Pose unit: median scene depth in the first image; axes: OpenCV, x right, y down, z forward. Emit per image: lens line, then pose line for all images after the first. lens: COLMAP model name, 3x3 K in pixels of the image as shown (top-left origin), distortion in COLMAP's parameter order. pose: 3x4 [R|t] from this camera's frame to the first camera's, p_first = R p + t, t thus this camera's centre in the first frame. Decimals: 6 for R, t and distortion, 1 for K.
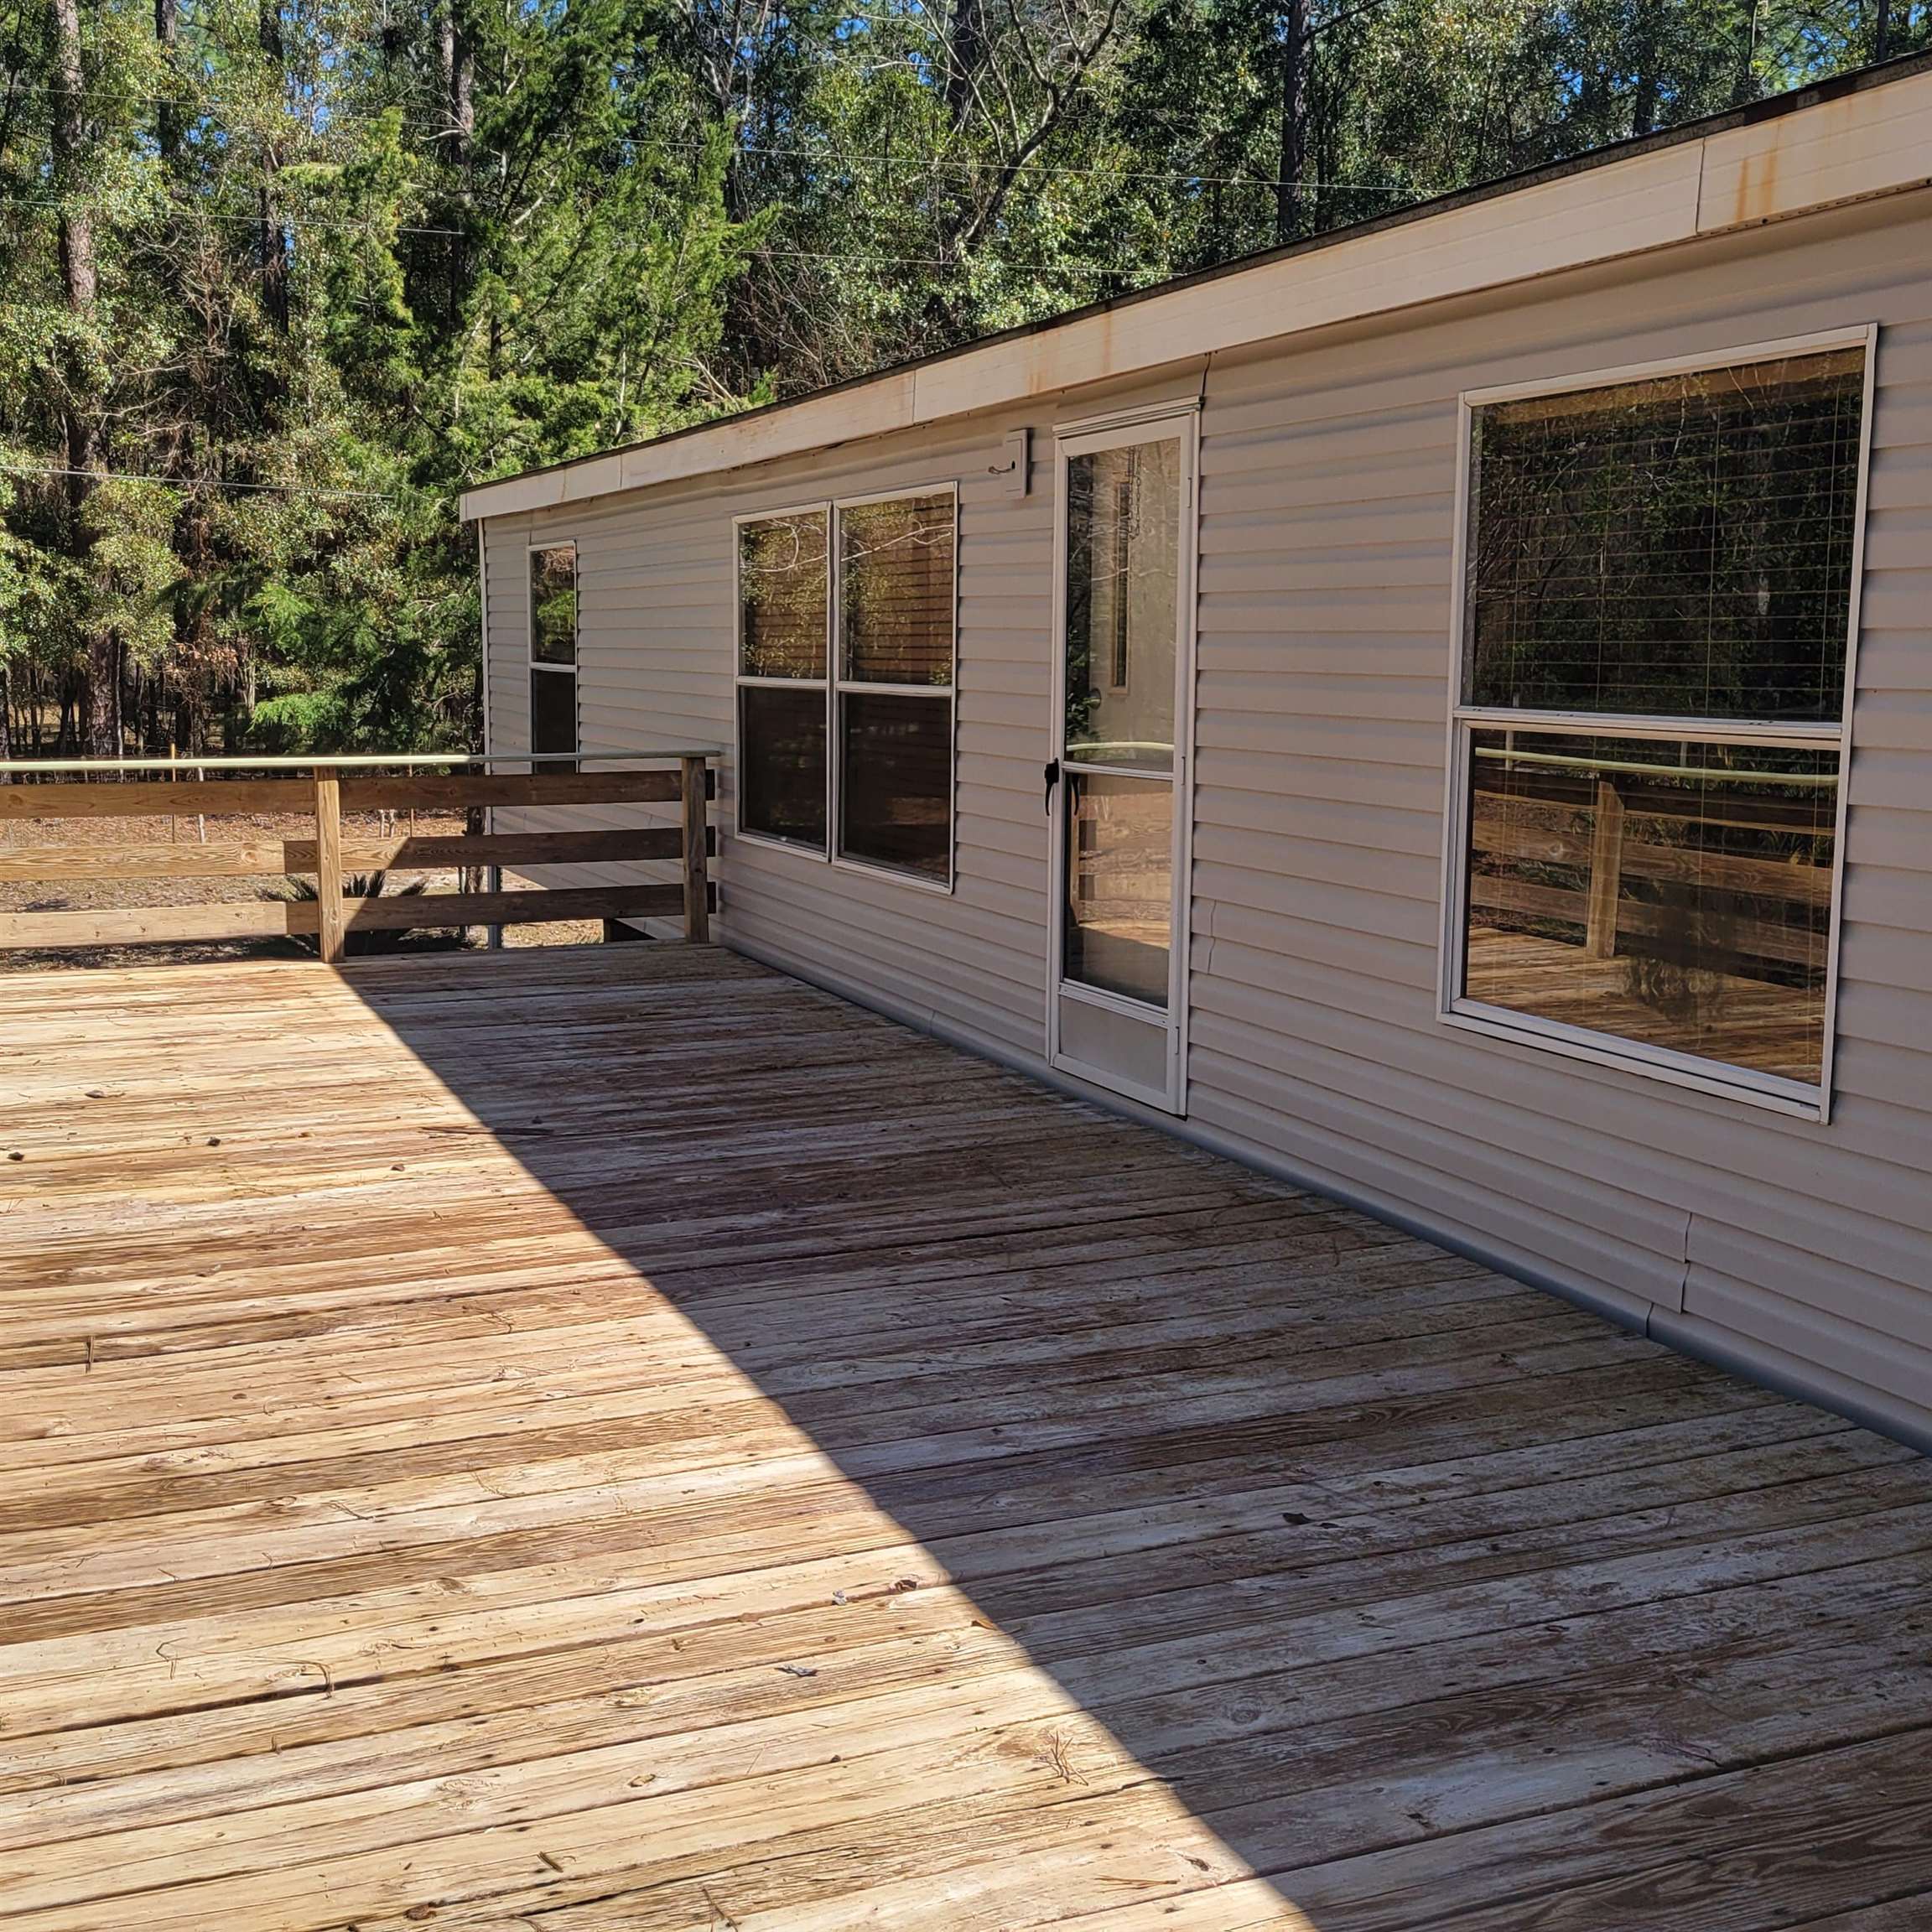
lens RADIAL K [[2272.0, 0, 896.9], [0, 2272.0, 964.6], [0, 0, 1]] dist [0.045312, -0.012911]
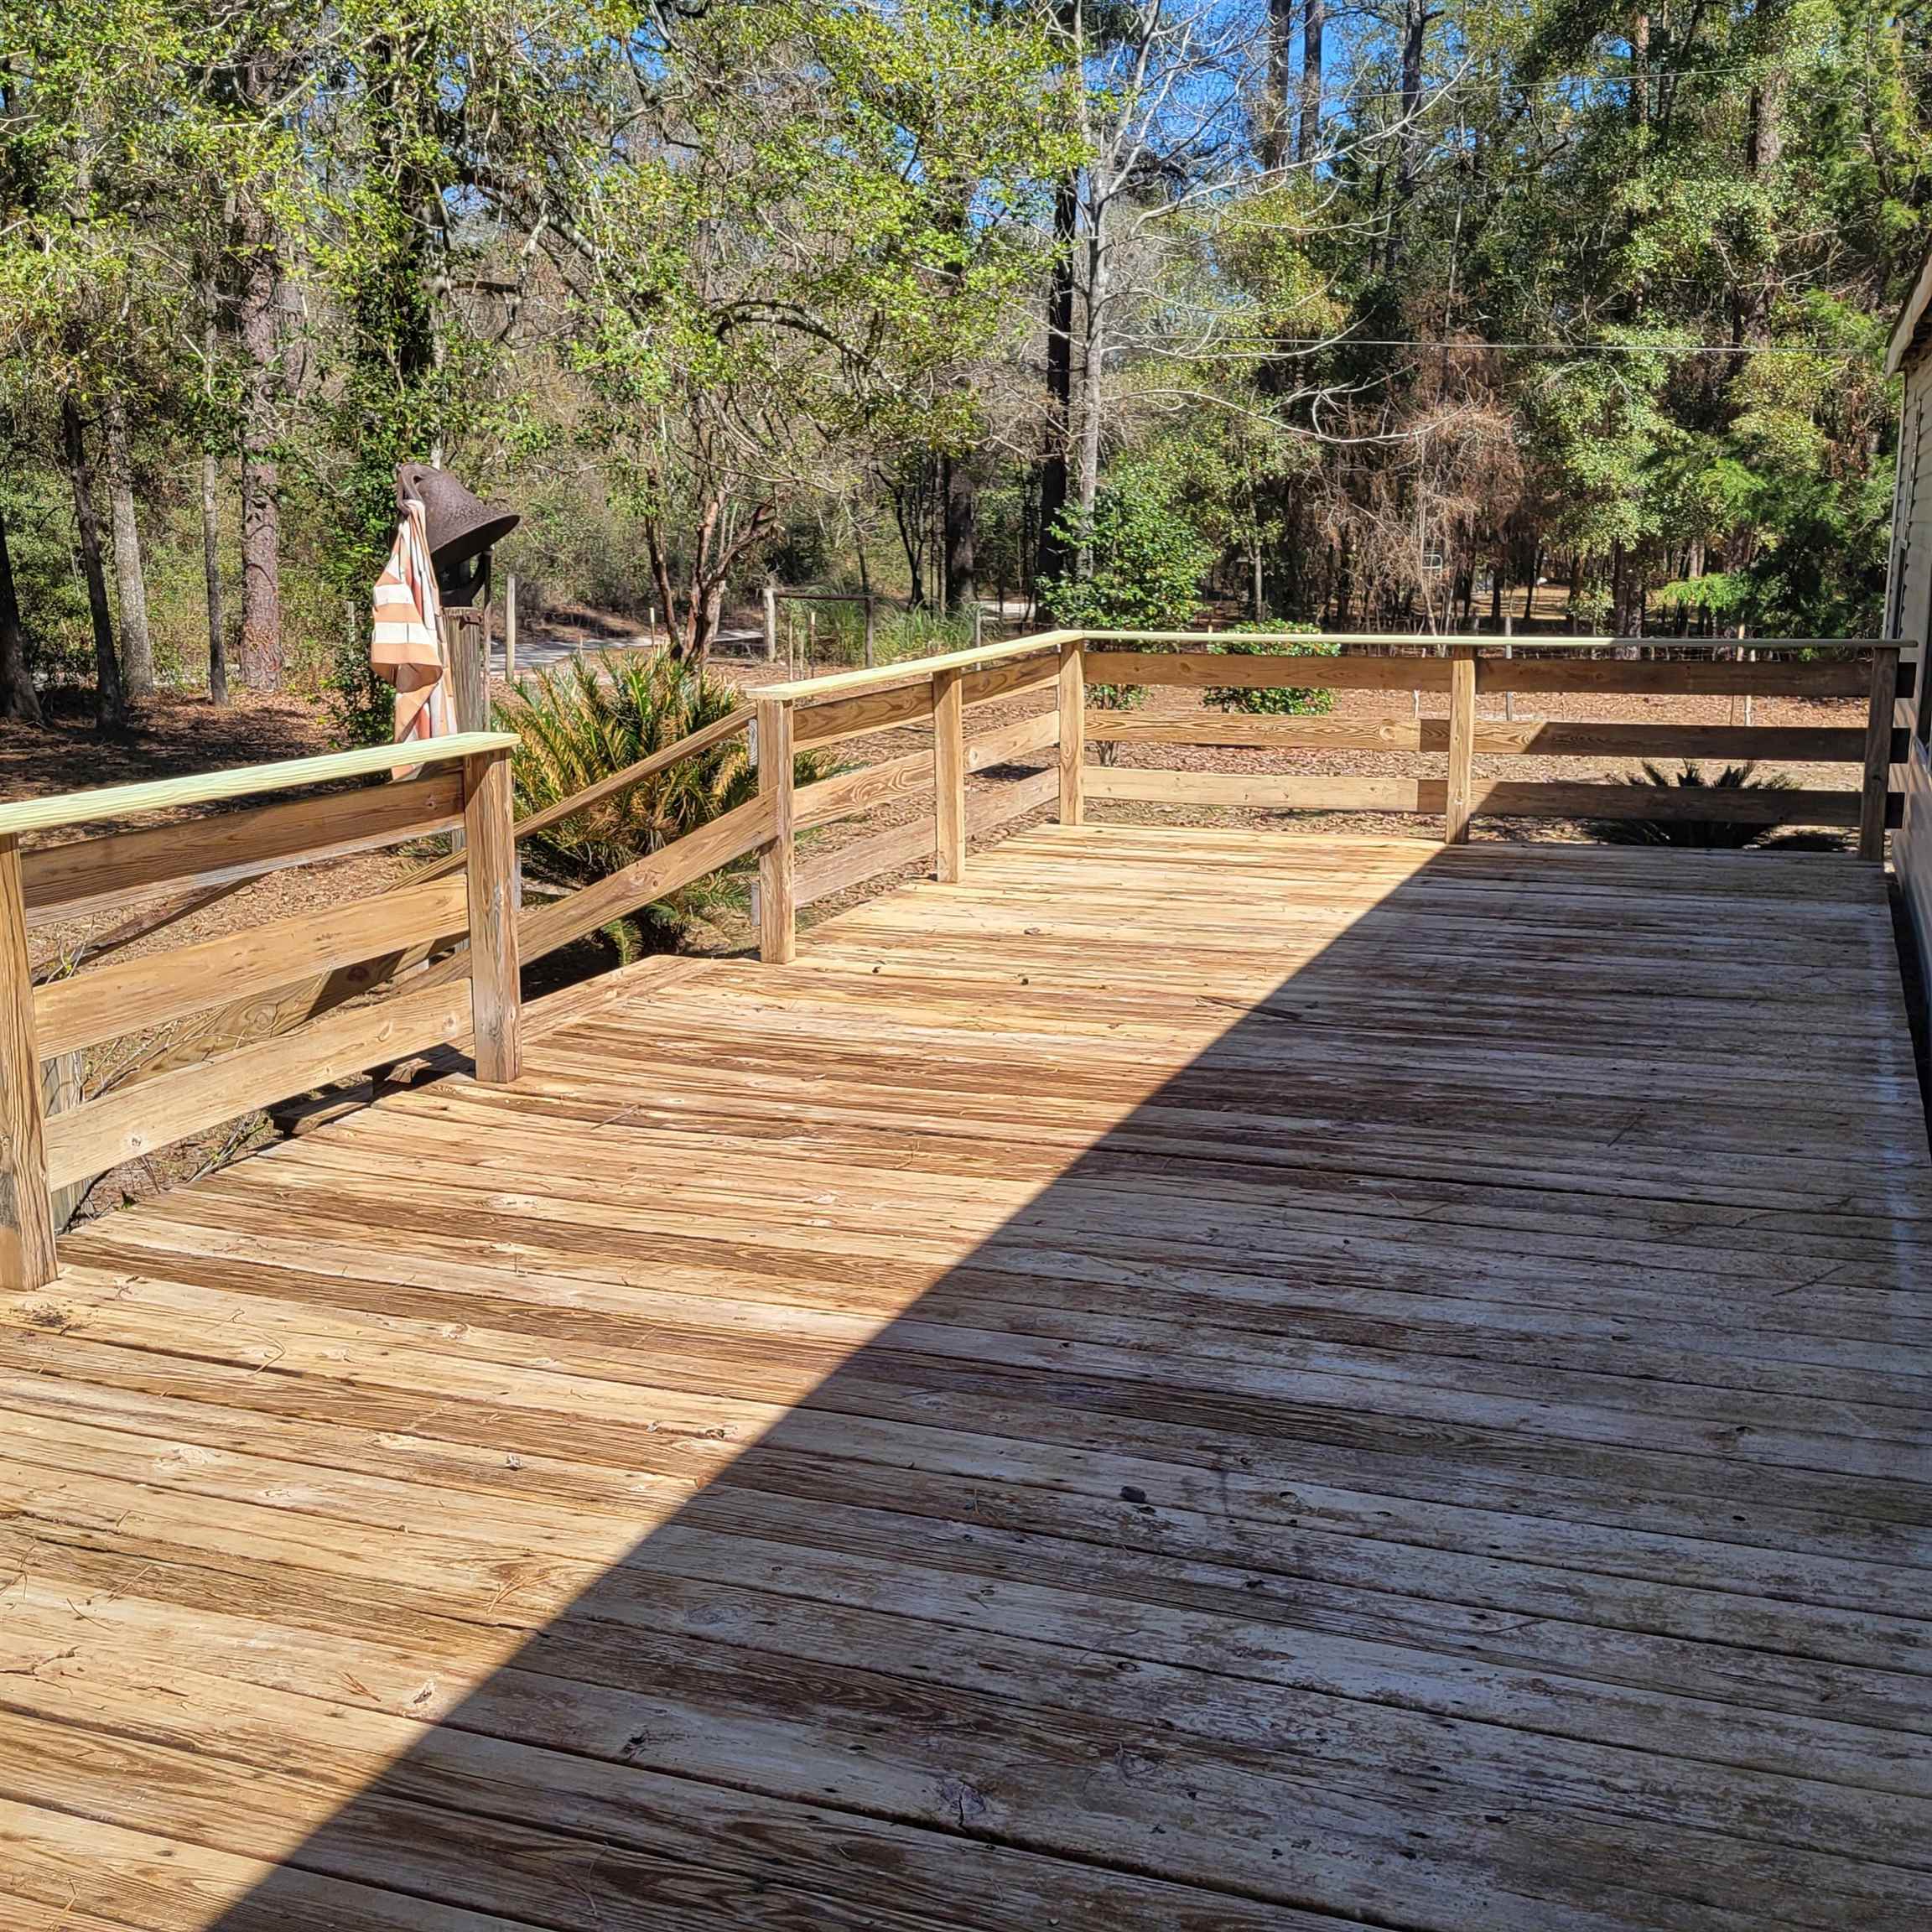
lens RADIAL K [[2272.0, 0, 896.9], [0, 2272.0, 964.6], [0, 0, 1]] dist [0.045312, -0.012911]
pose [[0.730154, 0.127249, -0.671329, 0.534926], [-0.093140, 0.991871, 0.086705, -0.025981], [0.676905, -0.000781, 0.736070, 0.217708]]
